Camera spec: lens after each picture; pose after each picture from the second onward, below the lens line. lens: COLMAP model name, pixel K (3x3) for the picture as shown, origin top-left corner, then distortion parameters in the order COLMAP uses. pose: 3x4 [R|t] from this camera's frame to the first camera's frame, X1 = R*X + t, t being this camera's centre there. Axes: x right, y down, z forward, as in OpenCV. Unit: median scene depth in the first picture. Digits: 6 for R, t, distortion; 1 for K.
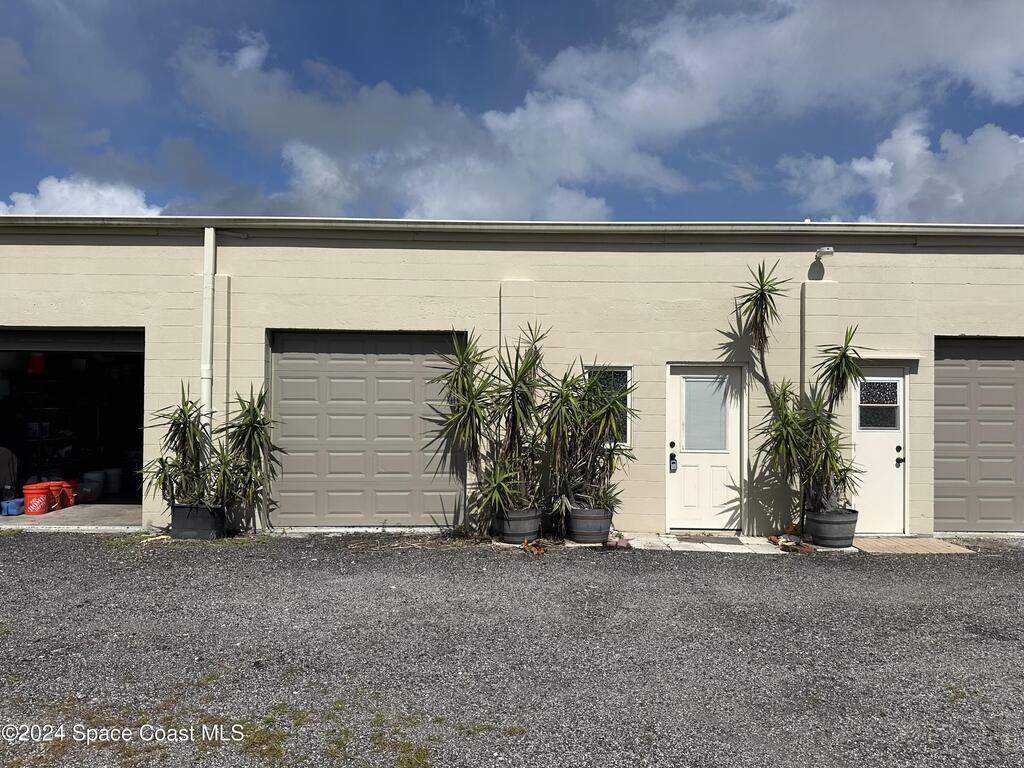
lens RADIAL K [[717.1, 0, 511.5], [0, 717.1, 385.5], [0, 0, 1]] dist [0.002768, -0.011478]
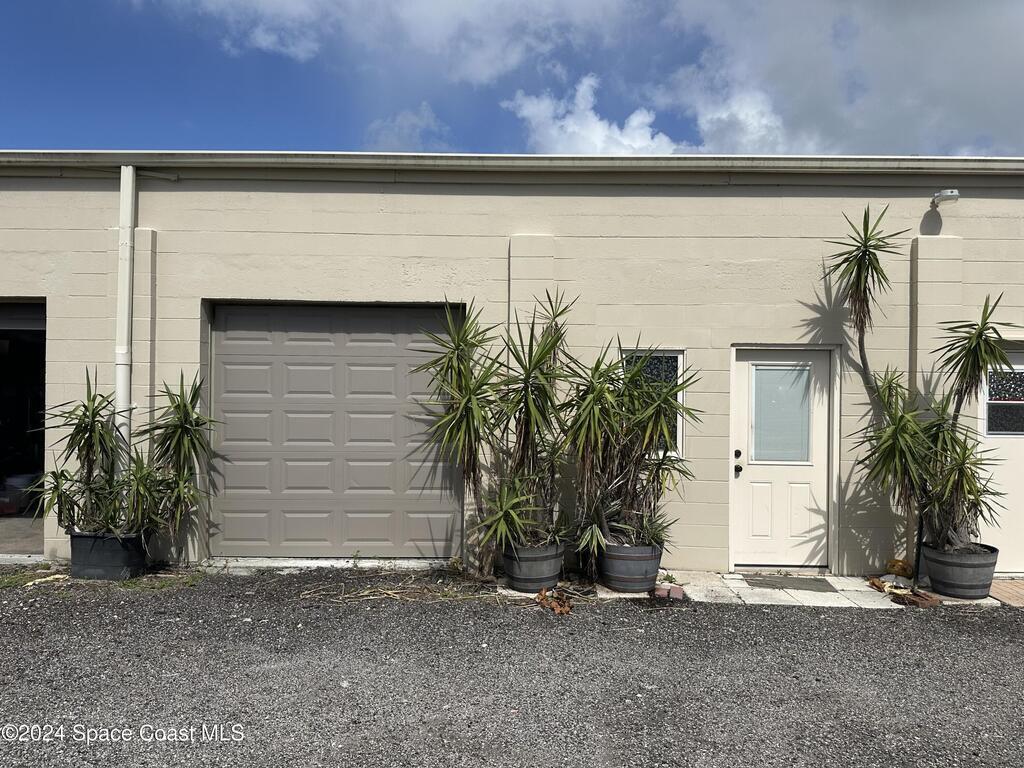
lens RADIAL K [[717.1, 0, 513.2], [0, 717.1, 380.7], [0, 0, 1]] dist [0.002768, -0.011478]
pose [[0.999925, 0.002839, -0.011941, -0.002248], [-0.002651, 0.999873, 0.015699, -0.005805], [0.011984, -0.015666, 0.999805, 0.250976]]
